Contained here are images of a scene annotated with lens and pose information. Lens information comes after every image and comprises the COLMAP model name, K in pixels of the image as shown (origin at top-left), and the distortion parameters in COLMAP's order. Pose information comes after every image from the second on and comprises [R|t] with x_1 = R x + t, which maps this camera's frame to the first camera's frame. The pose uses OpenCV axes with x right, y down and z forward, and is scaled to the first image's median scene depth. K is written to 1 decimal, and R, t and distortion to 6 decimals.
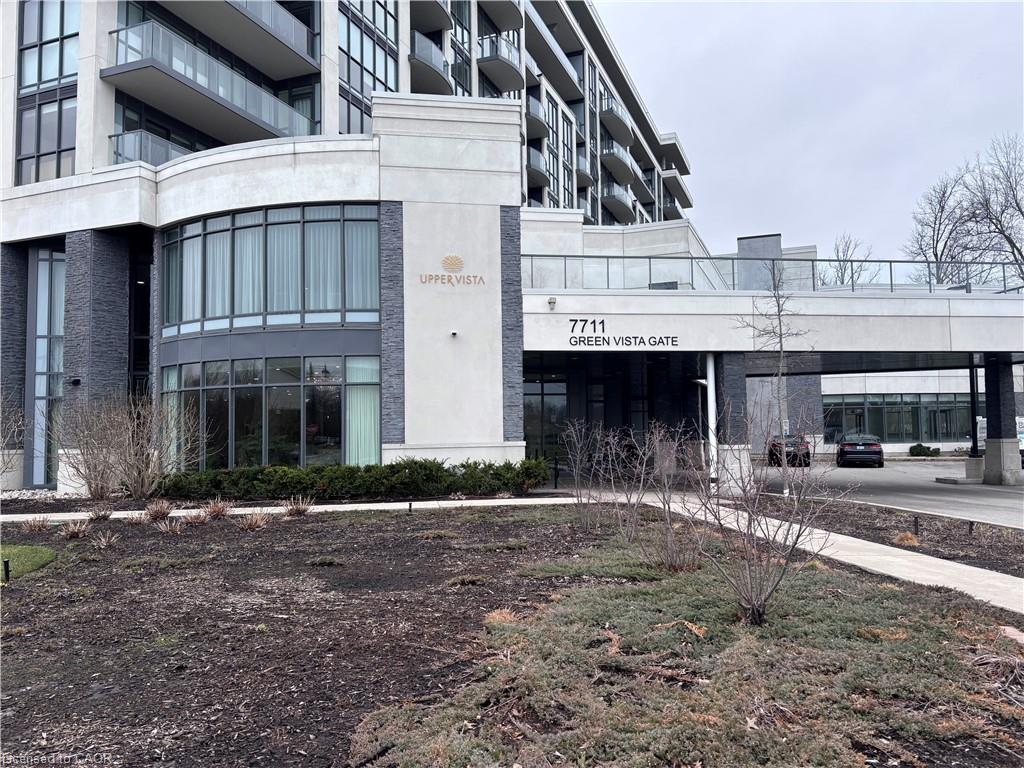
lens RADIAL K [[763.7, 0, 511.6], [0, 763.7, 390.2], [0, 0, 1]] dist [0.036775, -0.039543]
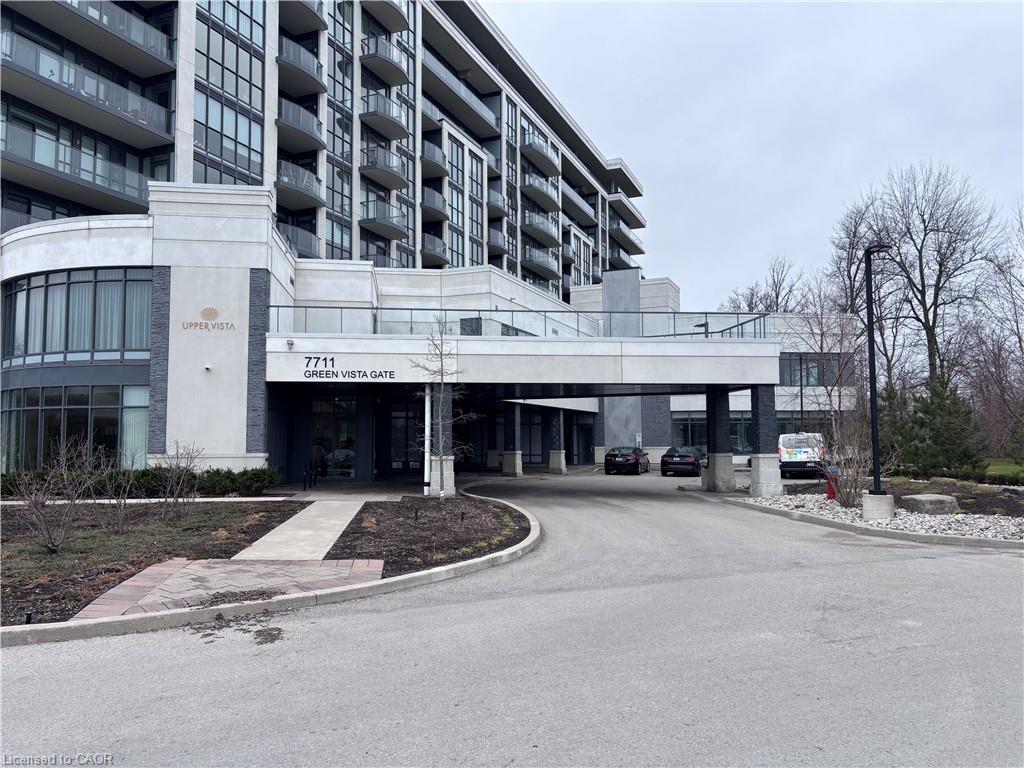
lens RADIAL K [[763.7, 0, 506.3], [0, 763.7, 392.3], [0, 0, 1]] dist [0.036775, -0.039543]
pose [[0.999453, 0.006207, -0.032492, 0.438218], [-0.006458, 0.999950, -0.007634, -0.025630], [0.032443, 0.007840, 0.999443, -0.258021]]
